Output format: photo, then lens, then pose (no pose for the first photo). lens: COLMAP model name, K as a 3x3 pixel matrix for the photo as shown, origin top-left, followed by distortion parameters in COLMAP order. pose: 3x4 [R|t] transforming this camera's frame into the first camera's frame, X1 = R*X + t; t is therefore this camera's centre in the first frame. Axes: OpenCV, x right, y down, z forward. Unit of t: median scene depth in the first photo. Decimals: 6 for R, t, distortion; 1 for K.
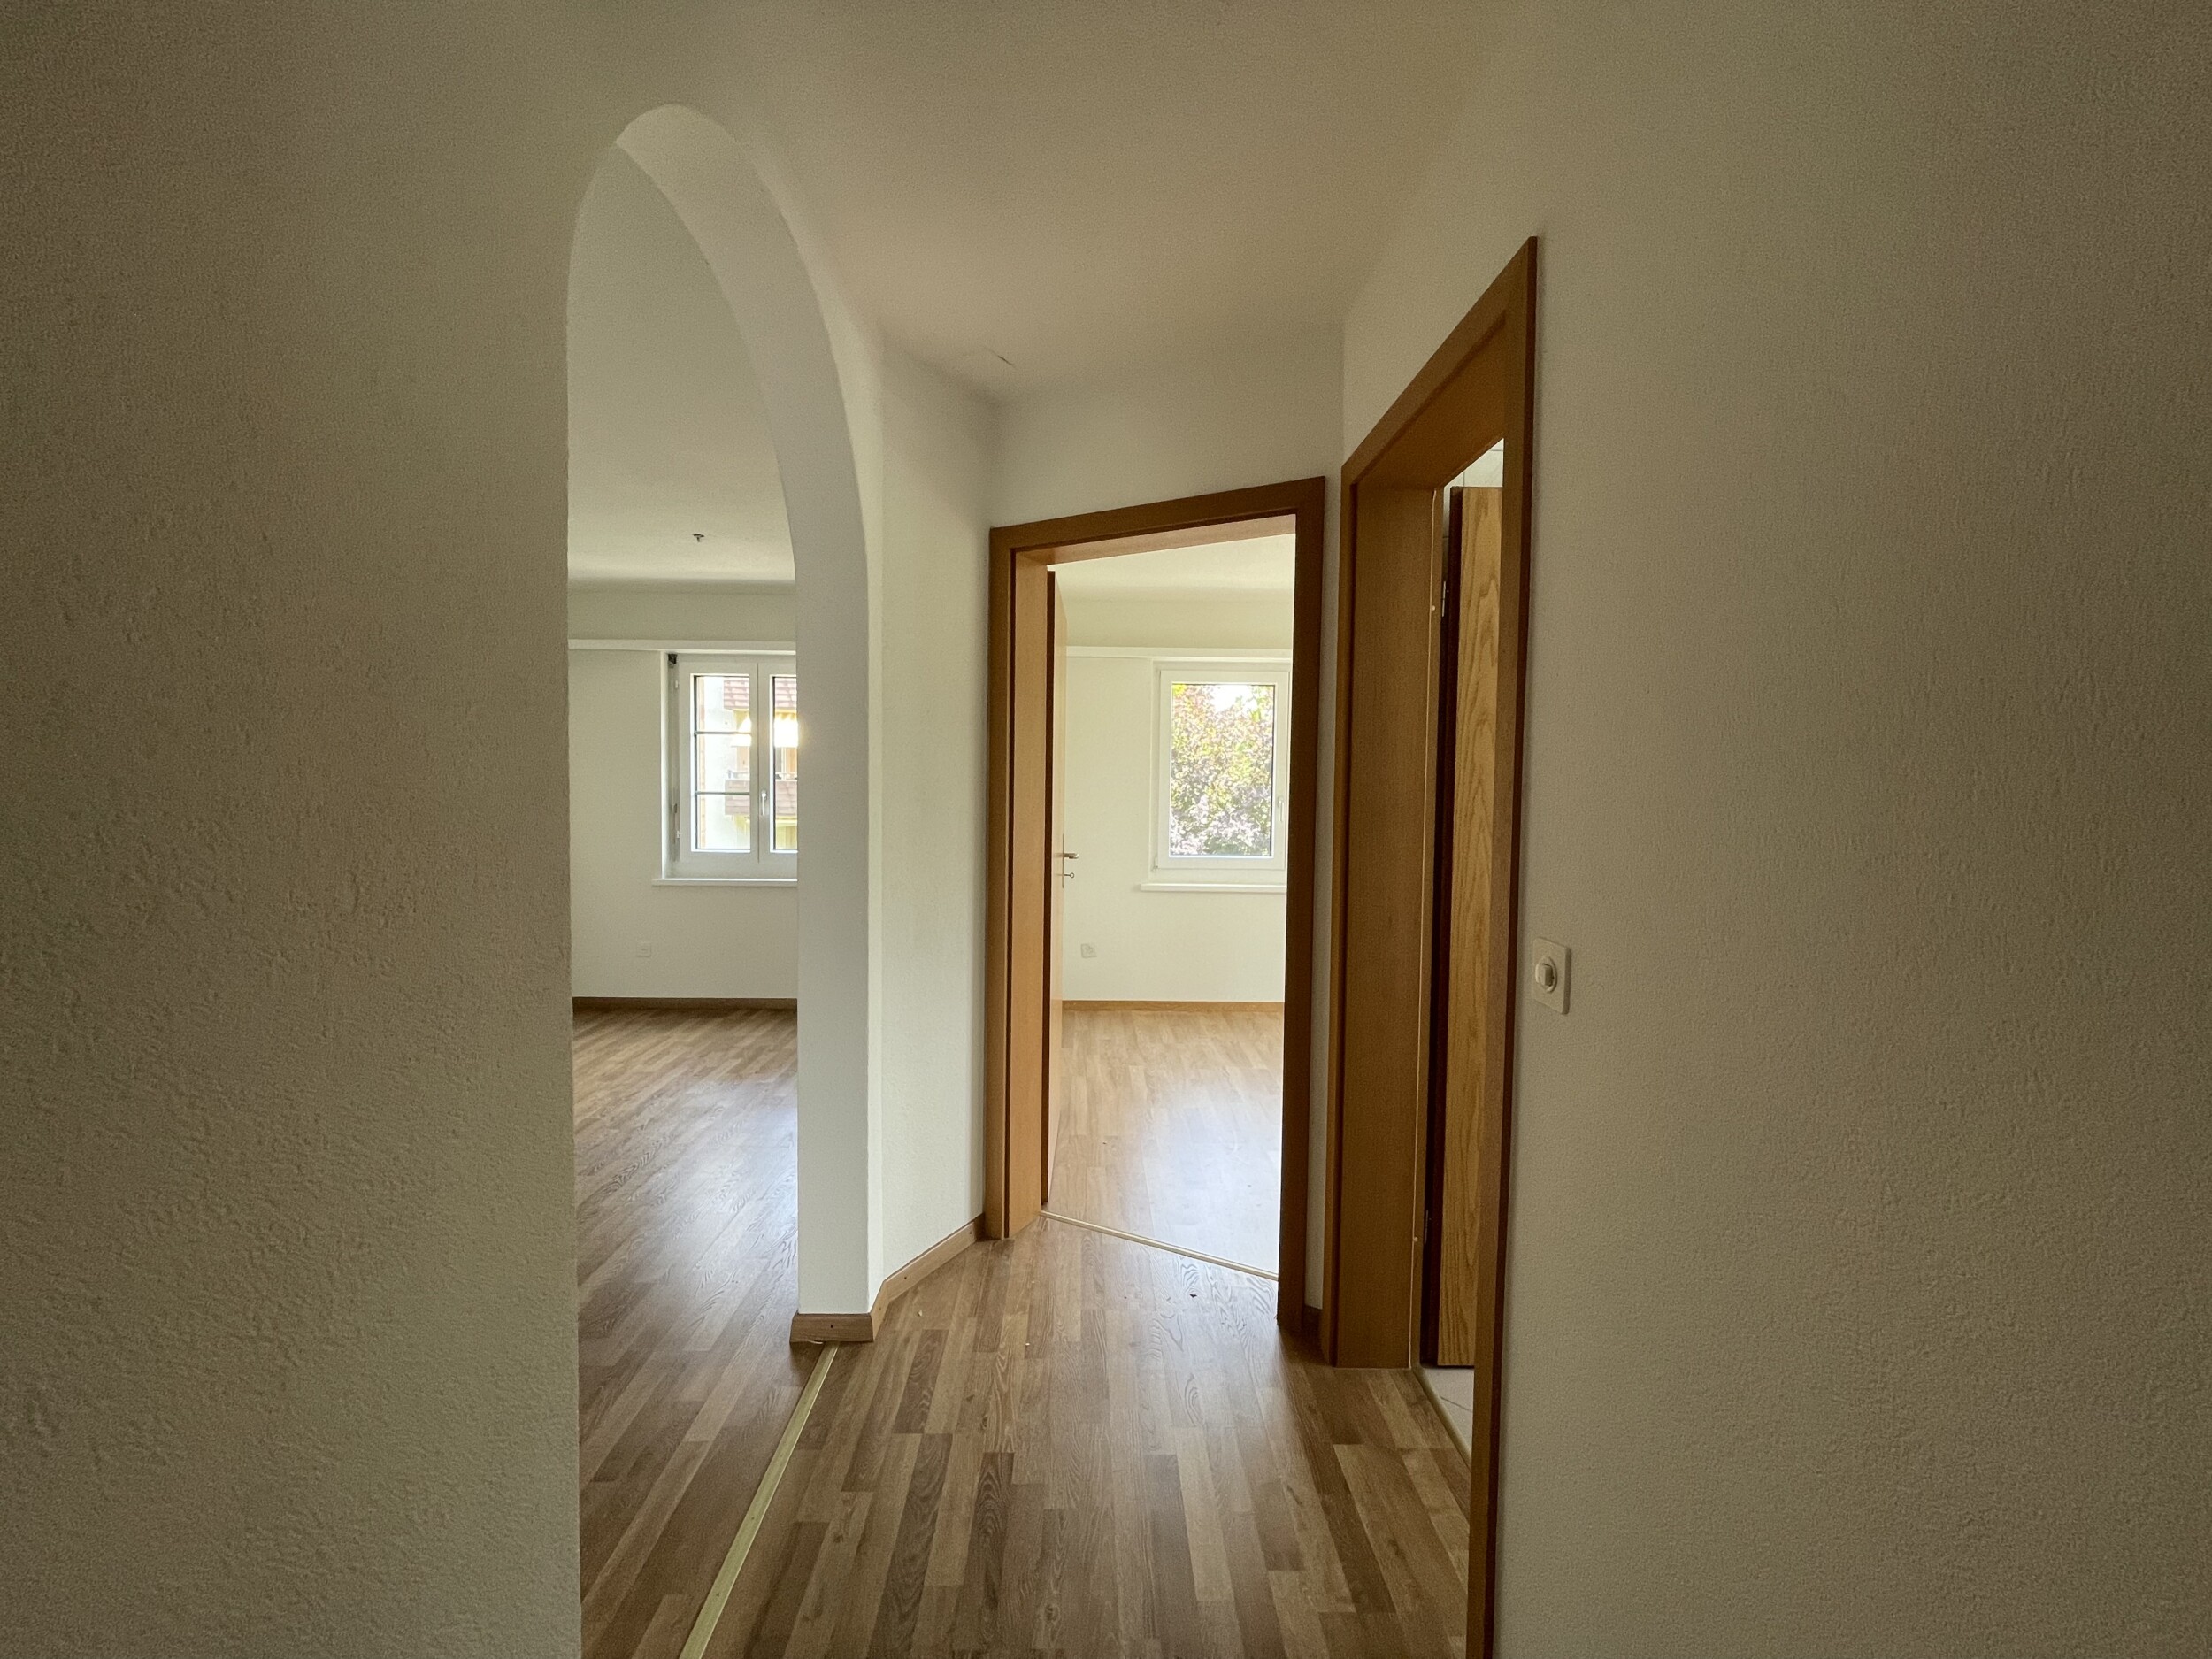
lens RADIAL K [[894.9, 0, 1093.7], [0, 894.9, 829.7], [0, 0, 1]] dist [0.001046, -0.000594]
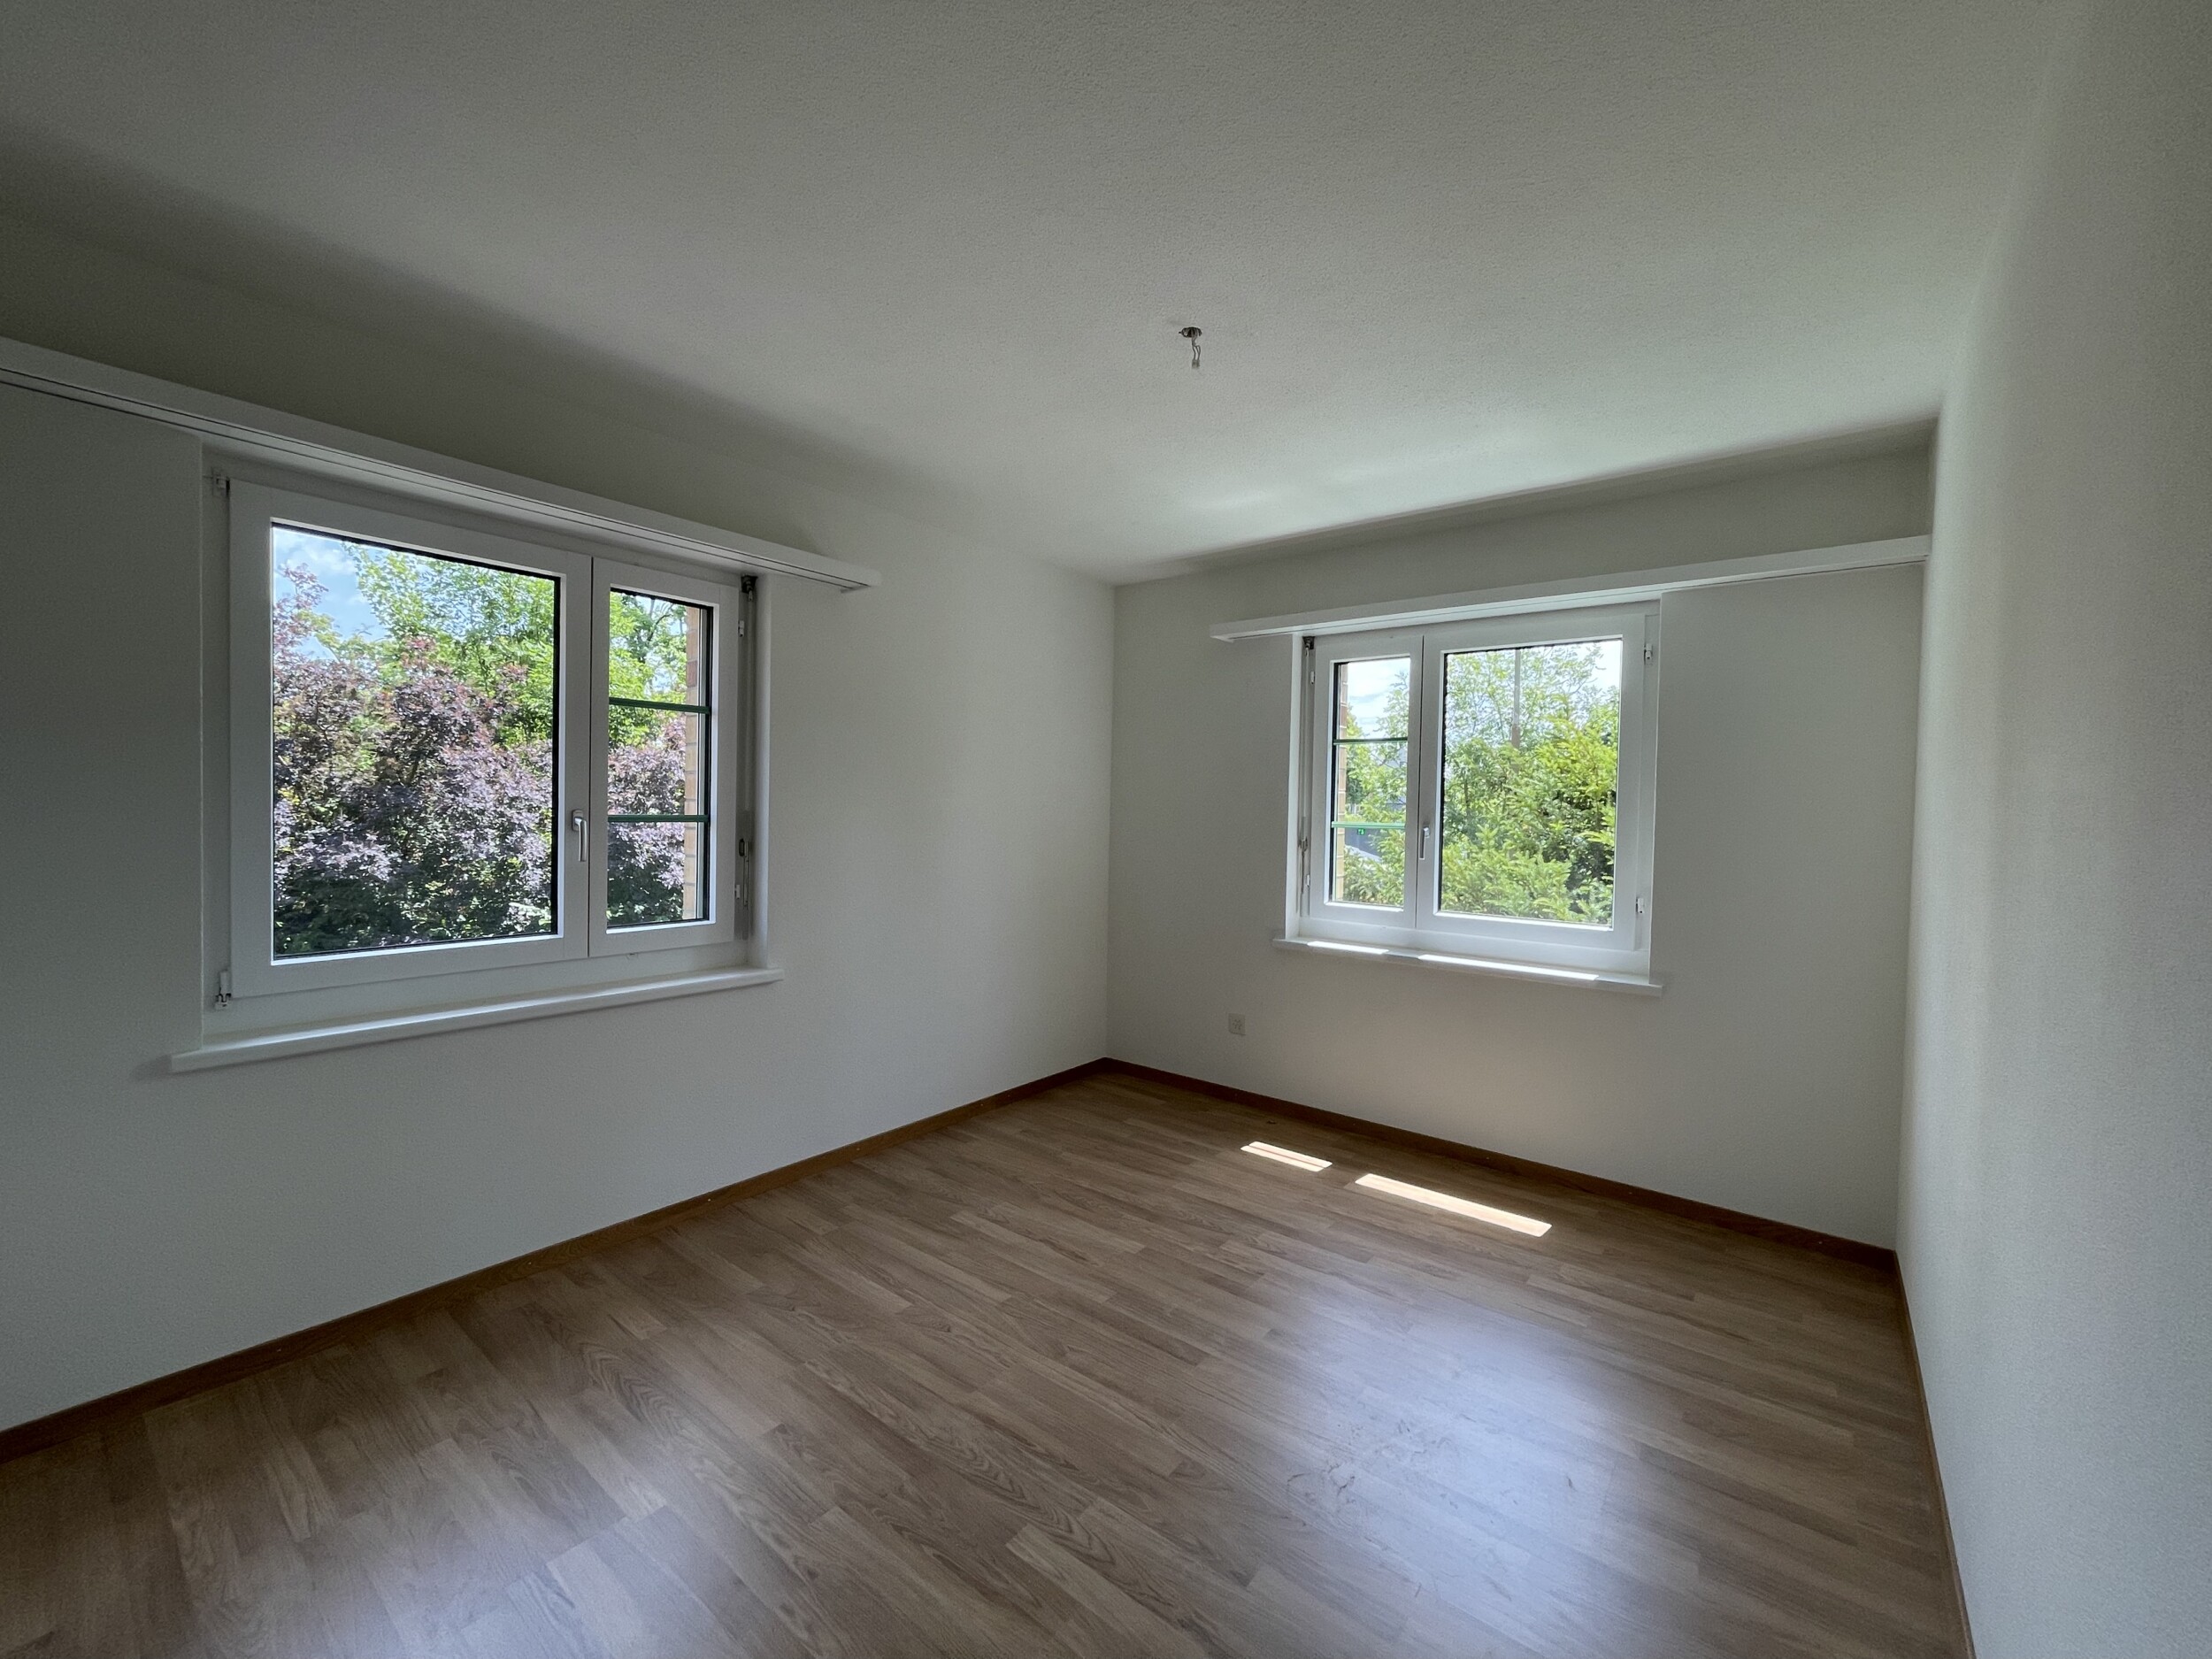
lens RADIAL K [[894.9, 0, 1105.0], [0, 894.9, 827.9], [0, 0, 1]] dist [0.001046, -0.000594]
pose [[0.629714, -0.017931, 0.776620, 0.004671], [0.023271, 0.999720, 0.004212, -0.009791], [-0.776478, 0.015420, 0.629956, 0.202540]]
